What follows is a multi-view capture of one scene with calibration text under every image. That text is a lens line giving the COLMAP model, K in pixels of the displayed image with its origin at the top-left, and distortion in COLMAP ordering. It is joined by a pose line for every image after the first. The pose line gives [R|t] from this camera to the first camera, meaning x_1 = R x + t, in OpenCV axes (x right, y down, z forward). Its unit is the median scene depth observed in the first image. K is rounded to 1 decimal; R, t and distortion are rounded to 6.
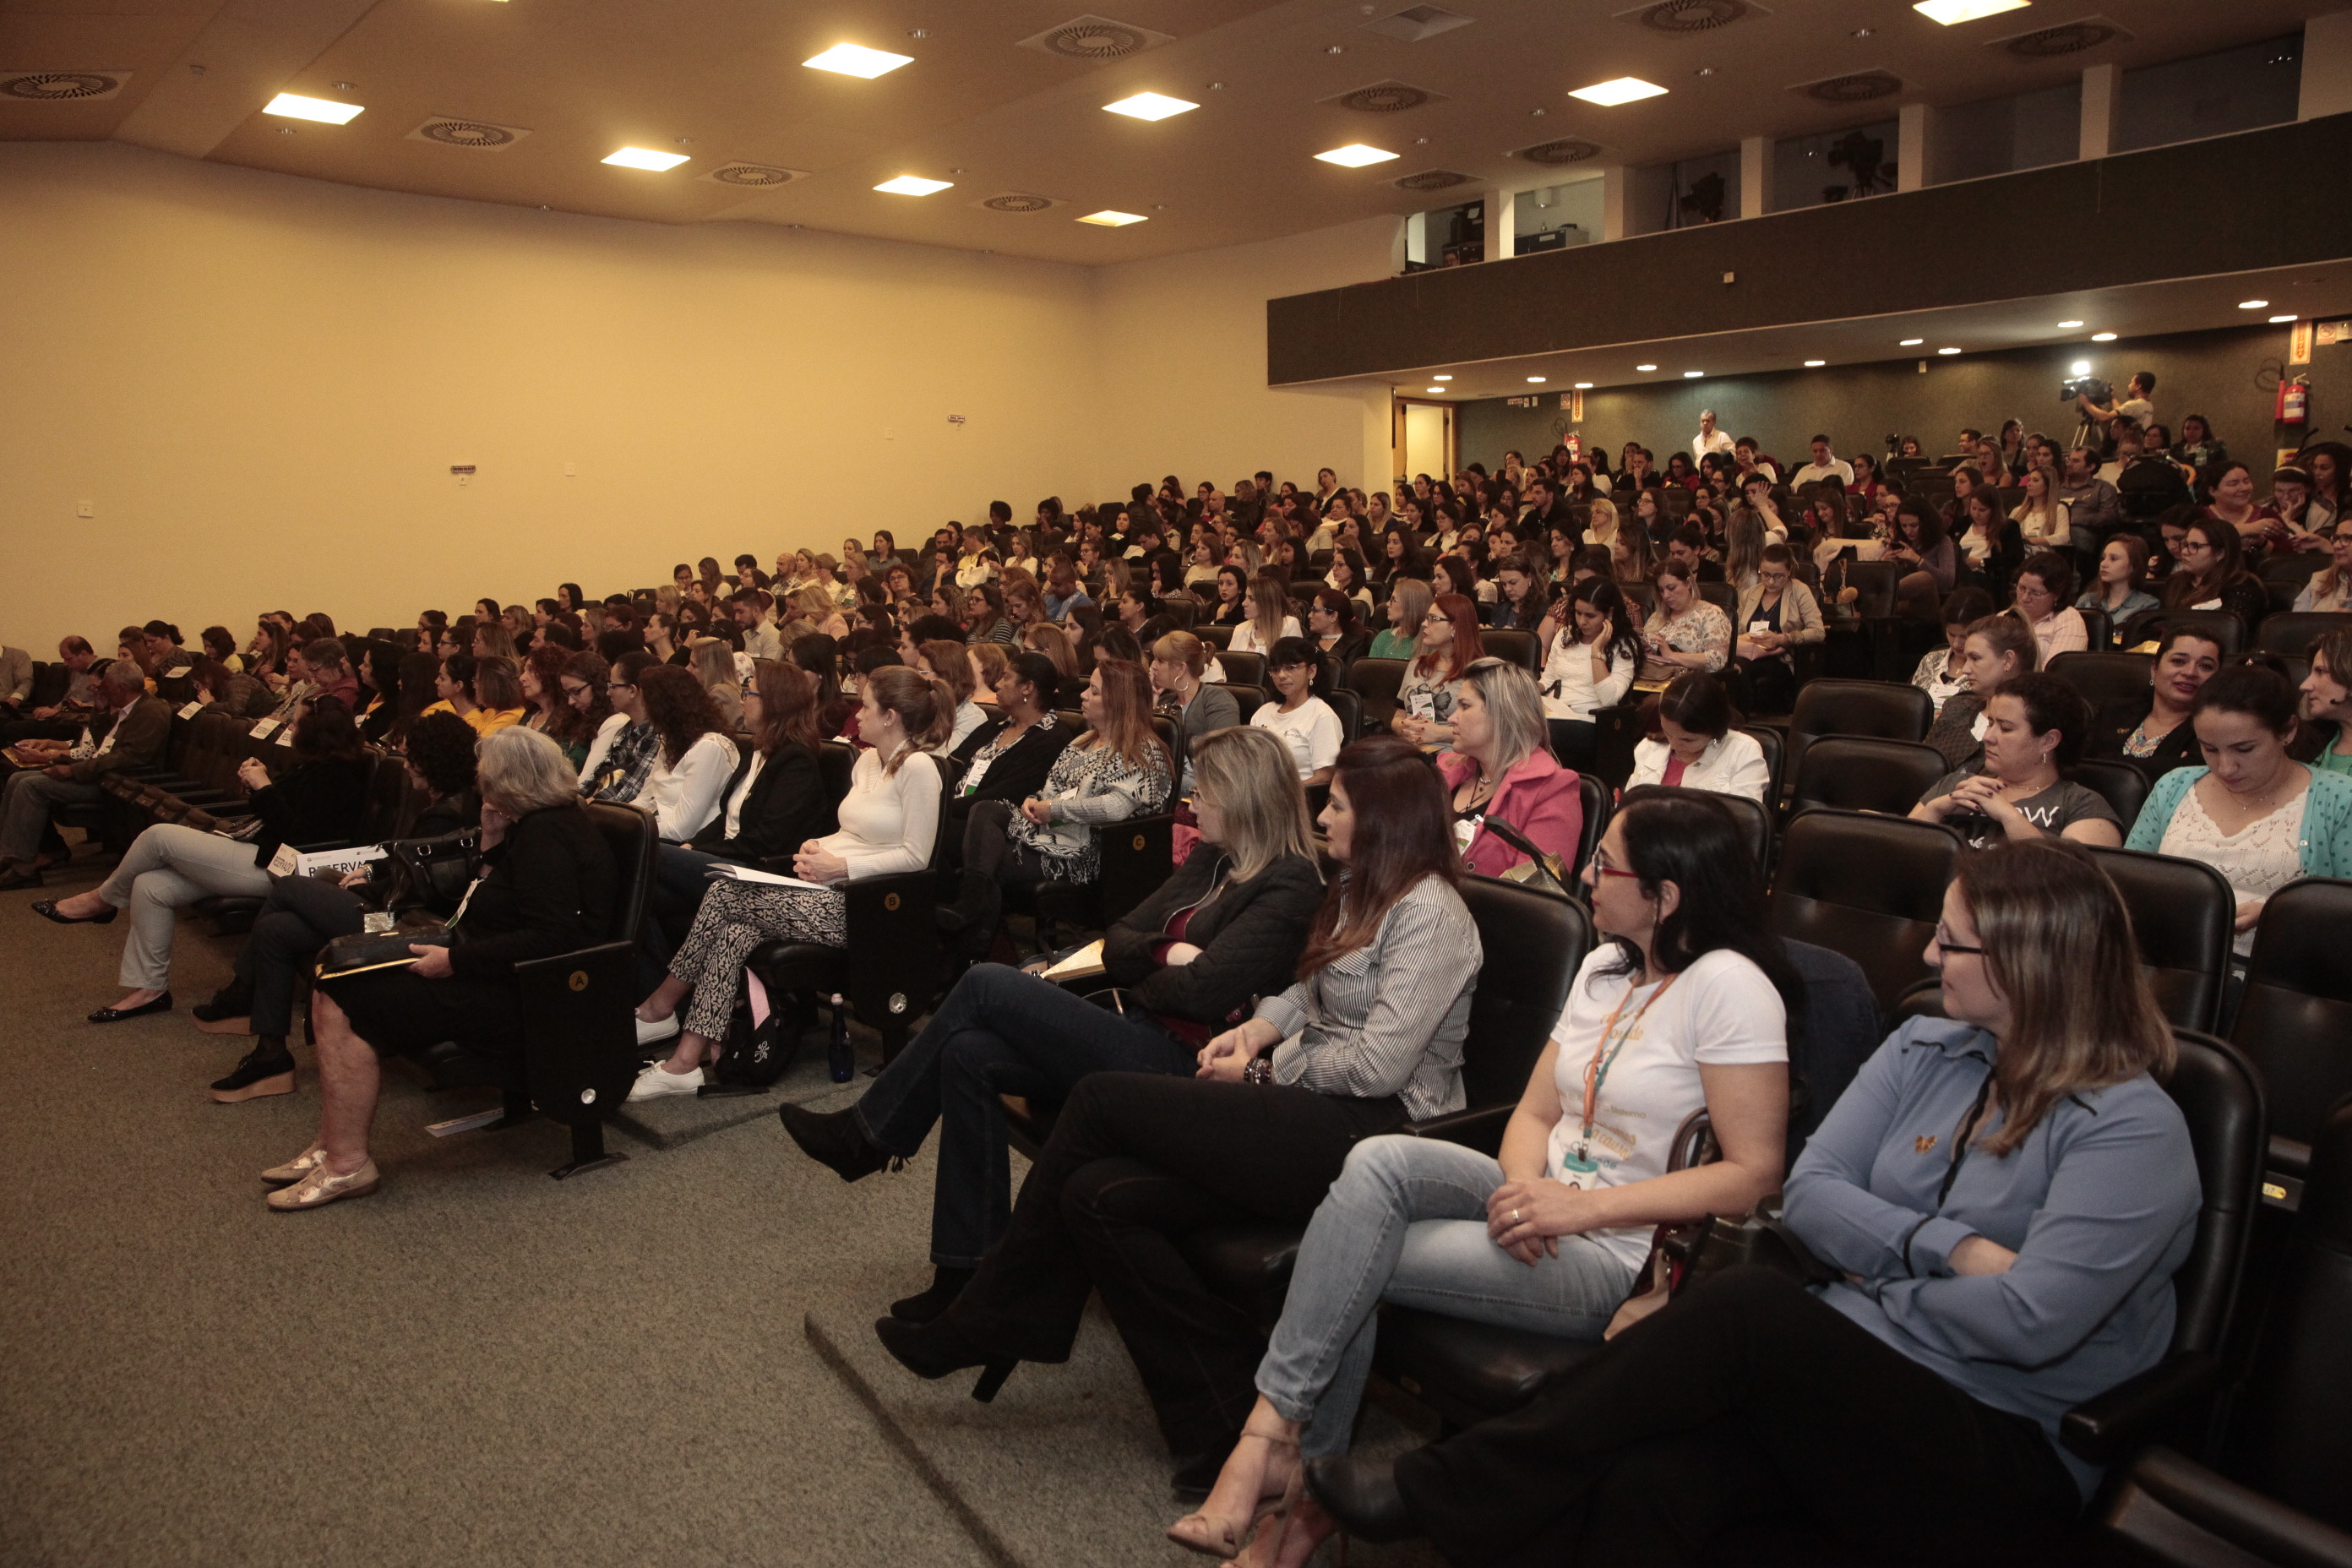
lens RADIAL K [[1621.2, 0, 1171.2], [0, 1621.2, 794.8], [0, 0, 1]] dist [-0.108248, 0.082843]
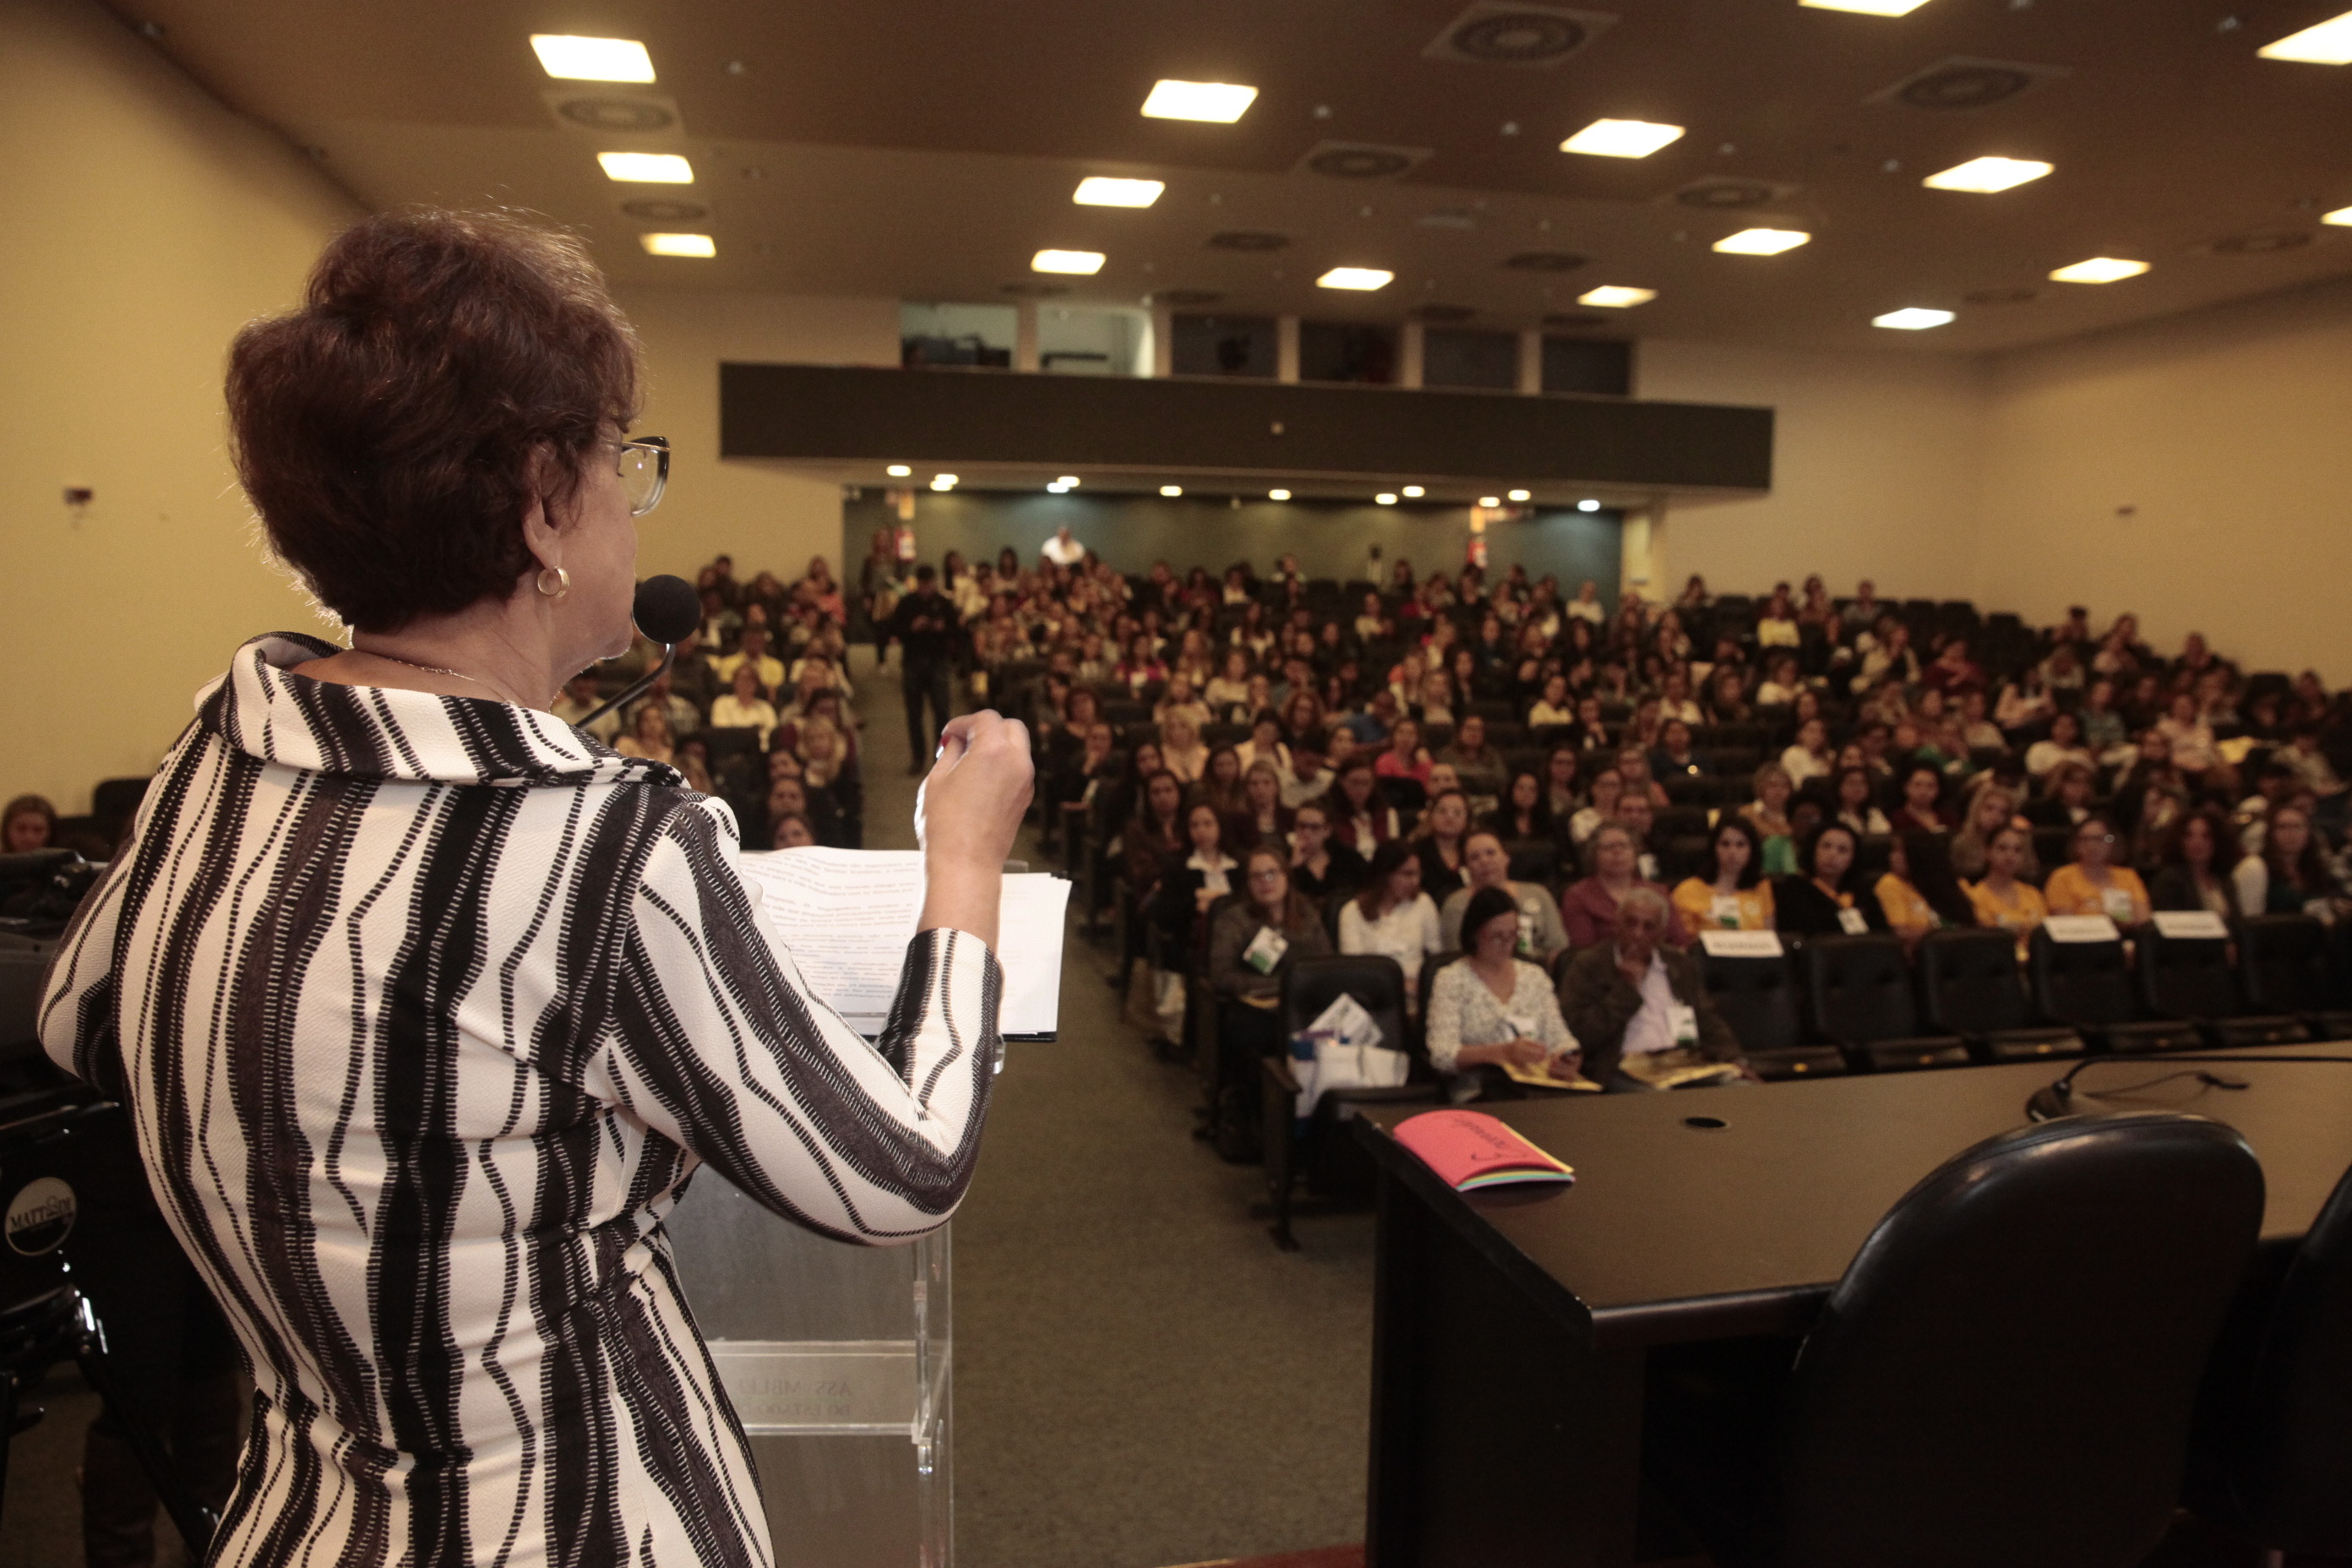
lens RADIAL K [[1616.5, 0, 1167.9], [0, 1616.5, 789.9], [0, 0, 1]] dist [-0.107416, 0.080947]
pose [[0.512301, -0.070372, 0.855918, -2.646040], [0.100746, 0.994680, 0.021481, -0.312512], [-0.852876, 0.075226, 0.516666, 1.629289]]
